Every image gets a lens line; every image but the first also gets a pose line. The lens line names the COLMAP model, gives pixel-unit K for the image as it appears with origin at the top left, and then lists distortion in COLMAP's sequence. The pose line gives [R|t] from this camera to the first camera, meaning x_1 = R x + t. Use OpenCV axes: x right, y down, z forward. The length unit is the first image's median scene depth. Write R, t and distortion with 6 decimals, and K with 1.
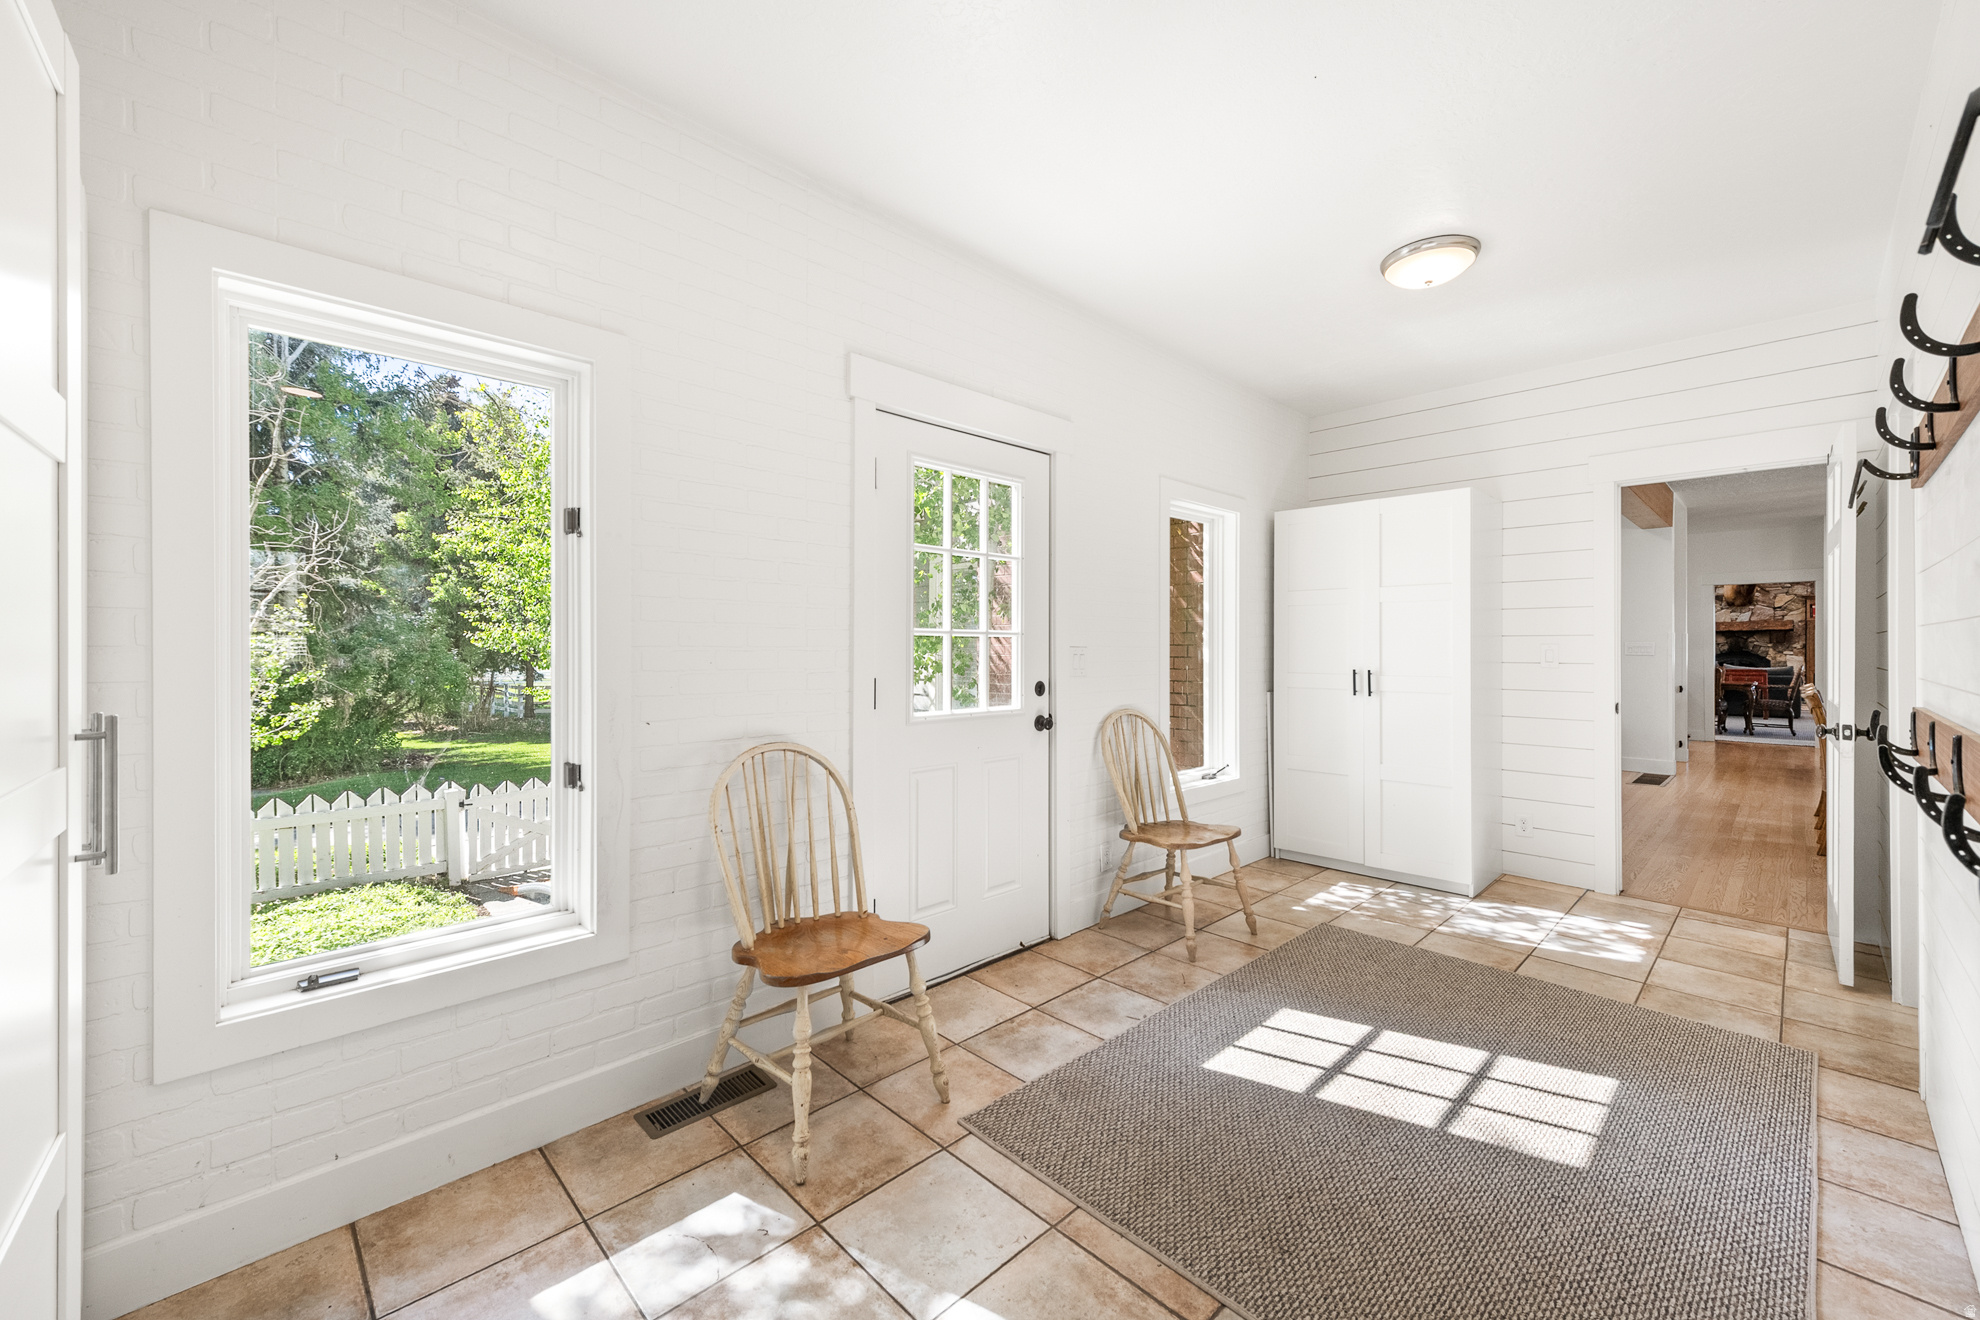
lens RADIAL K [[788.0, 0, 1000.7], [0, 788.0, 650.5], [0, 0, 1]] dist [-0.001301, -0.000443]
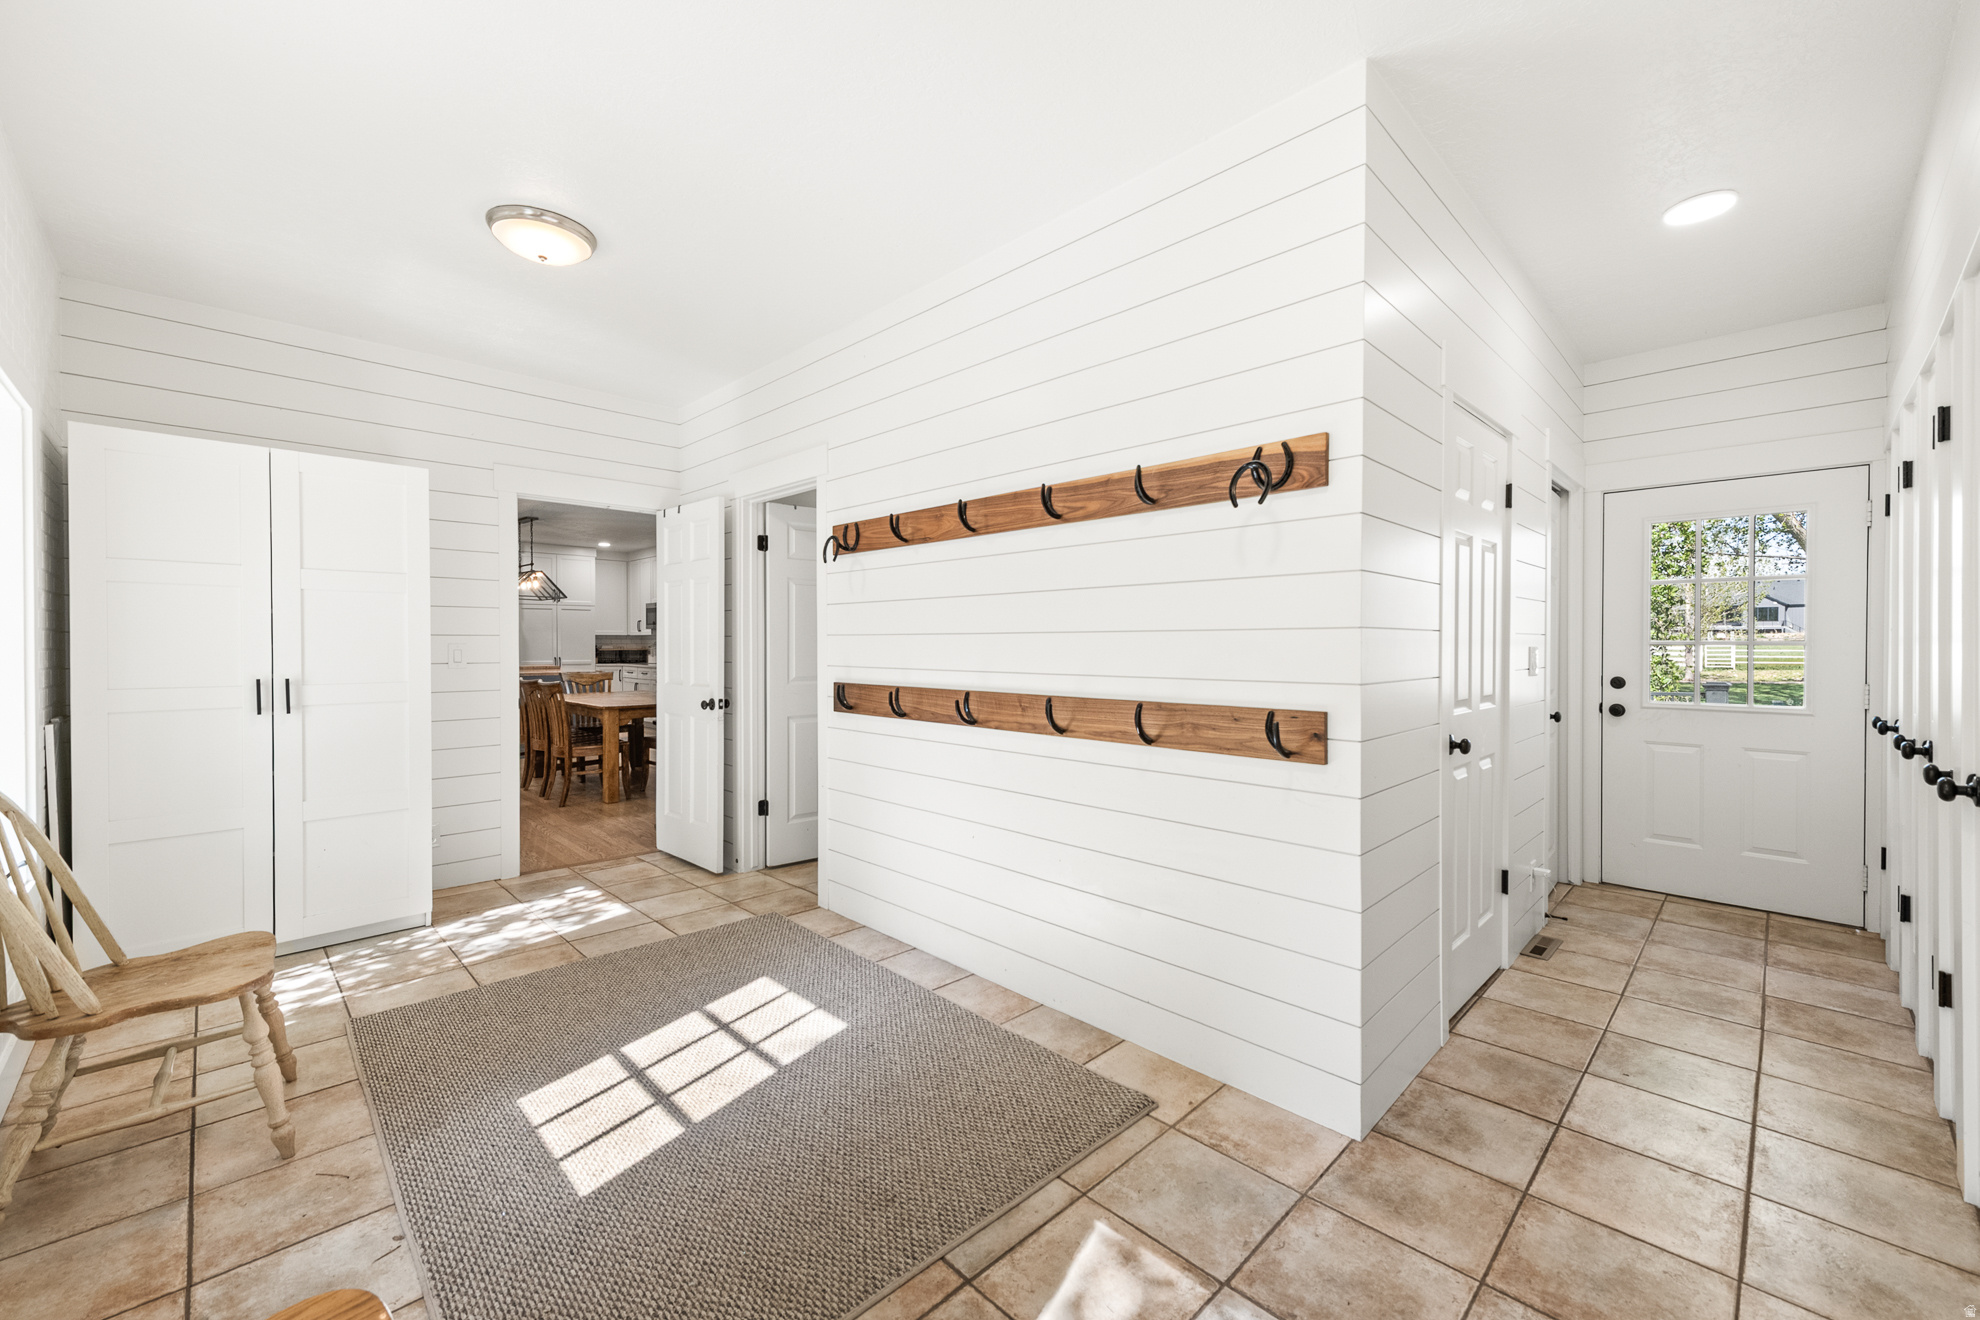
lens RADIAL K [[788.0, 0, 1000.6], [0, 788.0, 648.1], [0, 0, 1]] dist [-0.001301, -0.000443]
pose [[-0.013241, -0.009579, 0.999866, -0.371472], [0.006177, 0.999934, 0.009662, -0.009585], [-0.999893, 0.006304, -0.013181, 0.432281]]
